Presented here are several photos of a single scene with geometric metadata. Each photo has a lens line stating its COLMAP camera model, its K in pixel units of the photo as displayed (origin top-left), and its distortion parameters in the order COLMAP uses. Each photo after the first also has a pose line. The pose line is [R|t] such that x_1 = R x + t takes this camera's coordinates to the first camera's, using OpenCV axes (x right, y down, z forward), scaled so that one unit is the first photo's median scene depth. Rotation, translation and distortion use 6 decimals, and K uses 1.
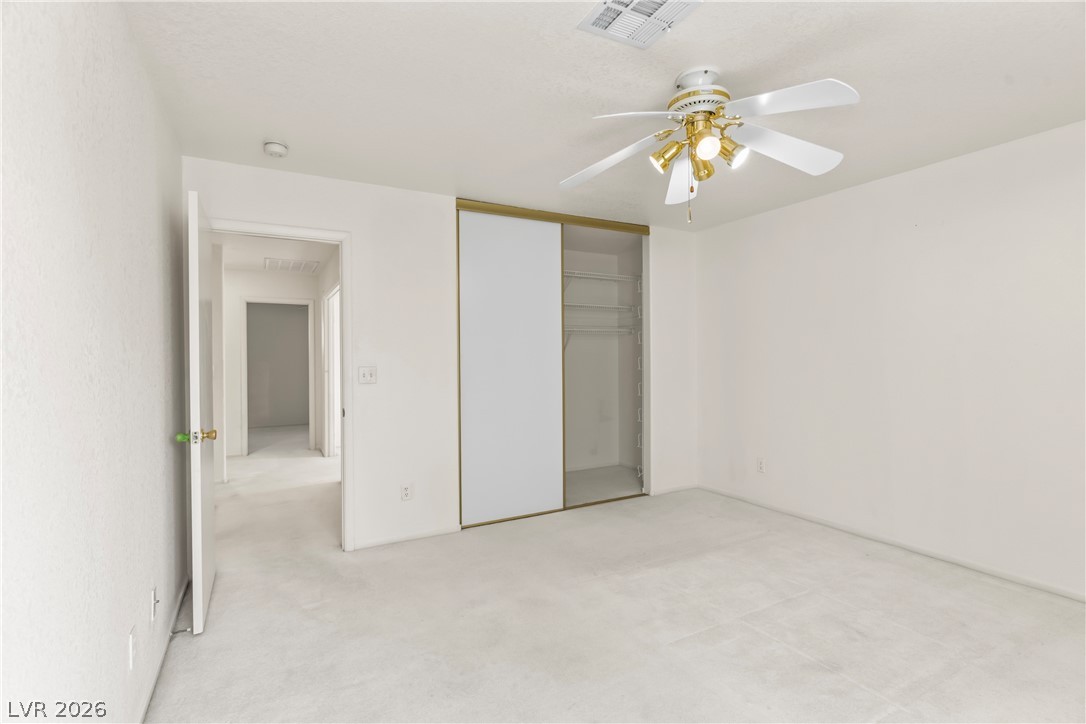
lens RADIAL K [[510.8, 0, 540.6], [0, 510.8, 362.4], [0, 0, 1]] dist [0.001975, 0.001313]
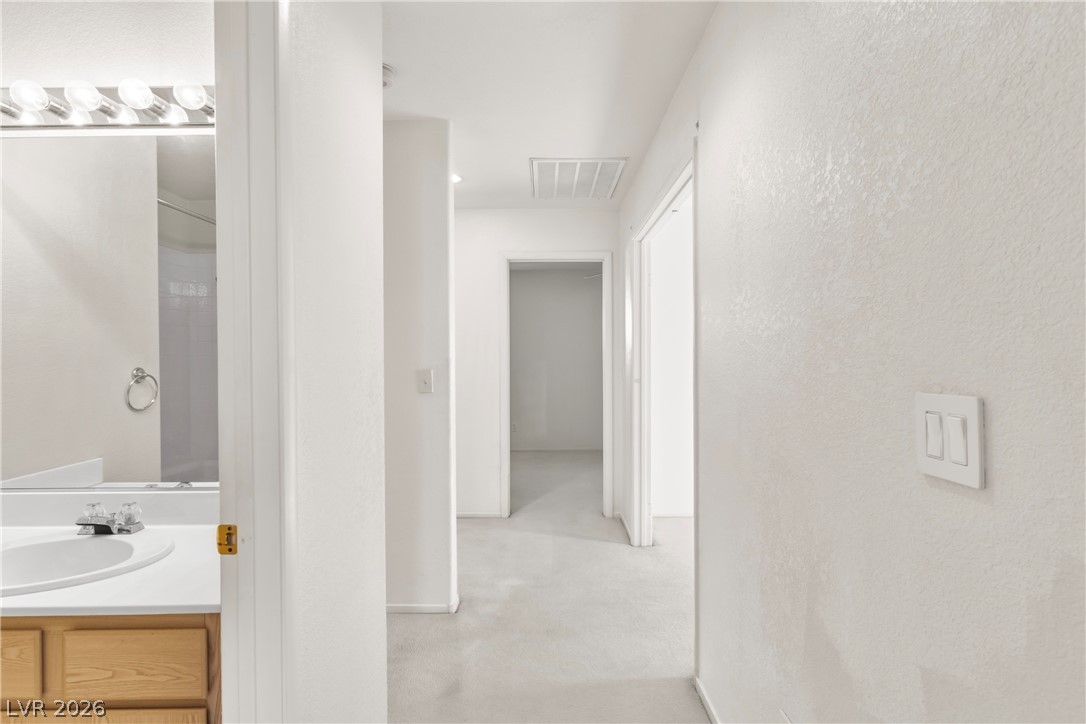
lens RADIAL K [[564.0, 0, 540.5], [0, 564.0, 367.7], [0, 0, 1]] dist [0.016593, -0.002254]
pose [[0.870858, 0.013808, -0.491341, -0.223430], [-0.004430, 0.999785, 0.020245, -0.006899], [0.491515, -0.015454, 0.870732, 0.455802]]
